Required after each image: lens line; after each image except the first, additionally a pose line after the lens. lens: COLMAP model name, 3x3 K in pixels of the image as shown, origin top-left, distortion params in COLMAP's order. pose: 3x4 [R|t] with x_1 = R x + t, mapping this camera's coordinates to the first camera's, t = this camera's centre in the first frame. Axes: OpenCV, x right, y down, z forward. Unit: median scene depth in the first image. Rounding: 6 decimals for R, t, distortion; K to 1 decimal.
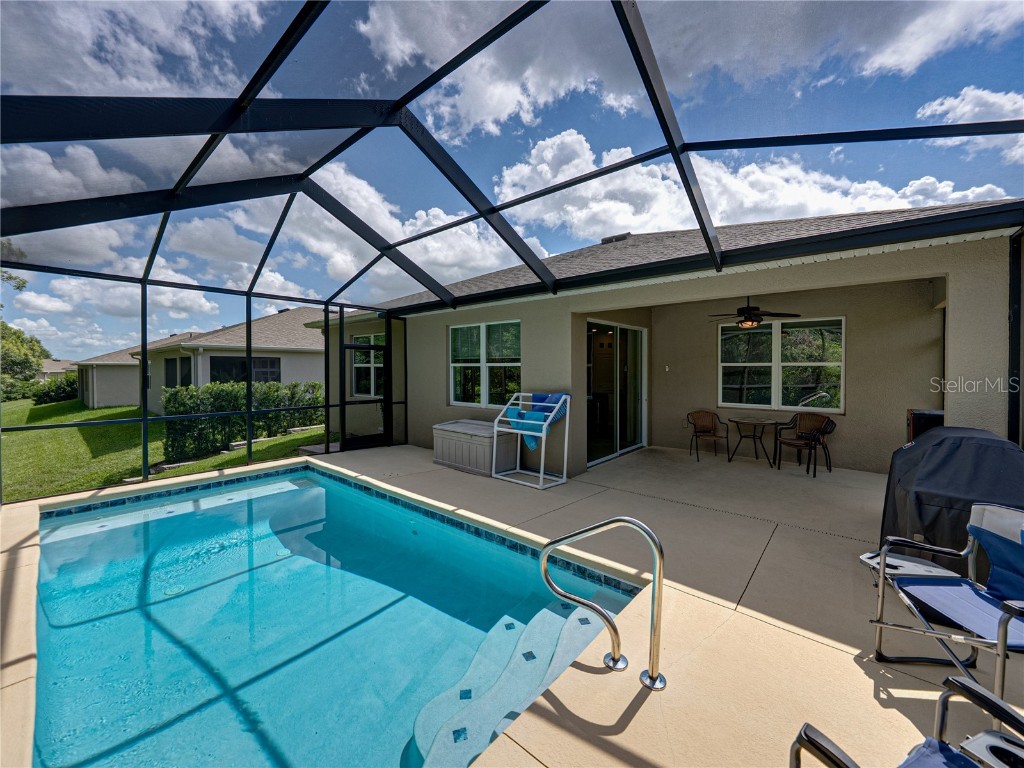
lens RADIAL K [[395.2, 0, 514.0], [0, 395.2, 376.2], [0, 0, 1]] dist [-0.001506, -0.000476]
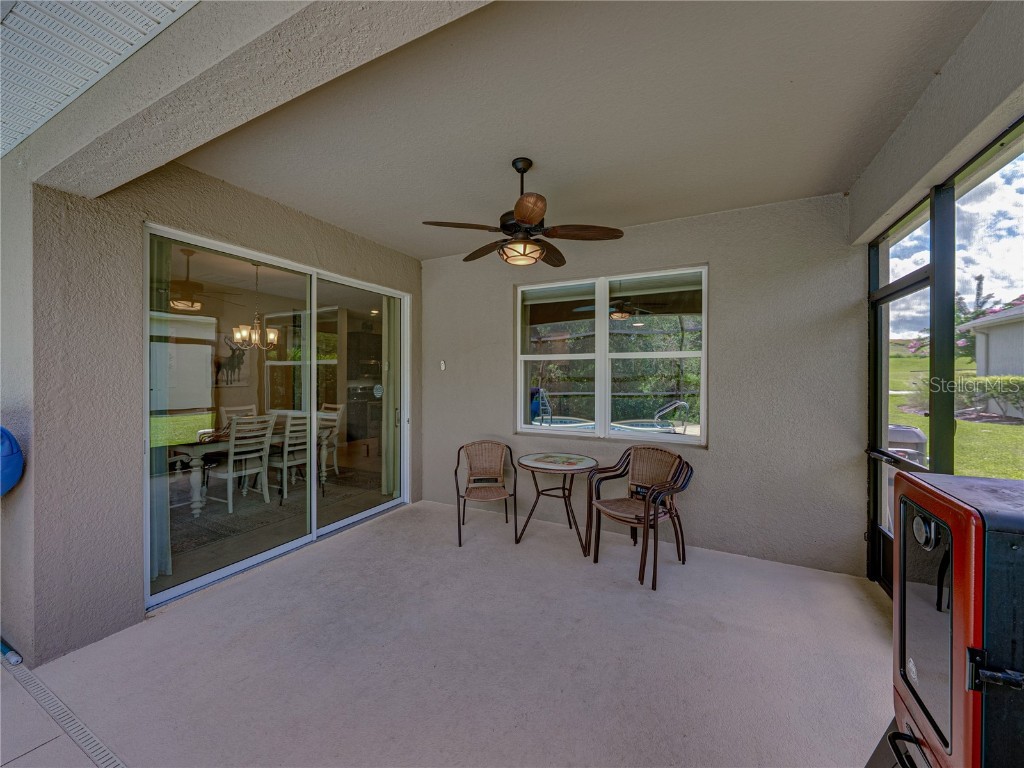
lens RADIAL K [[395.2, 0, 514.0], [0, 395.2, 376.2], [0, 0, 1]] dist [-0.001506, -0.000476]
pose [[0.970299, 0.001053, 0.241906, 0.409910], [0.002368, 0.999901, -0.013849, 0.004999], [-0.241897, 0.014010, 0.970201, 0.489715]]
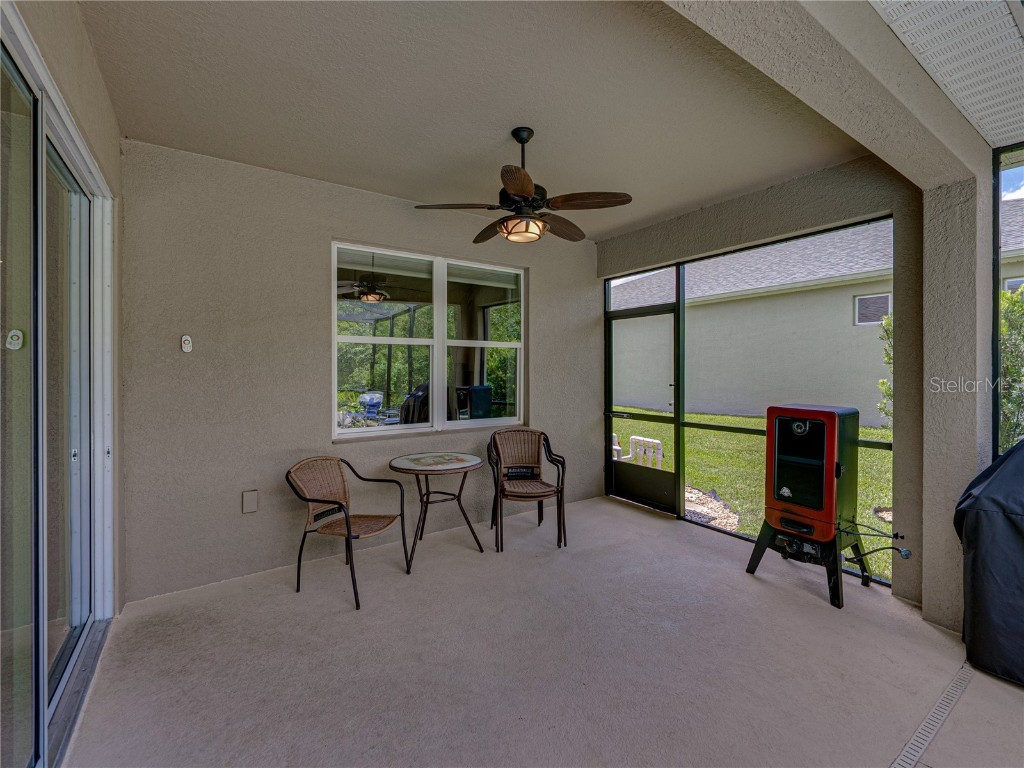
lens RADIAL K [[449.9, 0, 511.7], [0, 449.9, 372.5], [0, 0, 1]] dist [-0.001107, -0.000307]
pose [[0.262483, -0.004125, 0.964928, 0.119501], [0.017219, 0.999852, -0.000410, 0.009847], [-0.964783, 0.016722, 0.262515, 0.761299]]
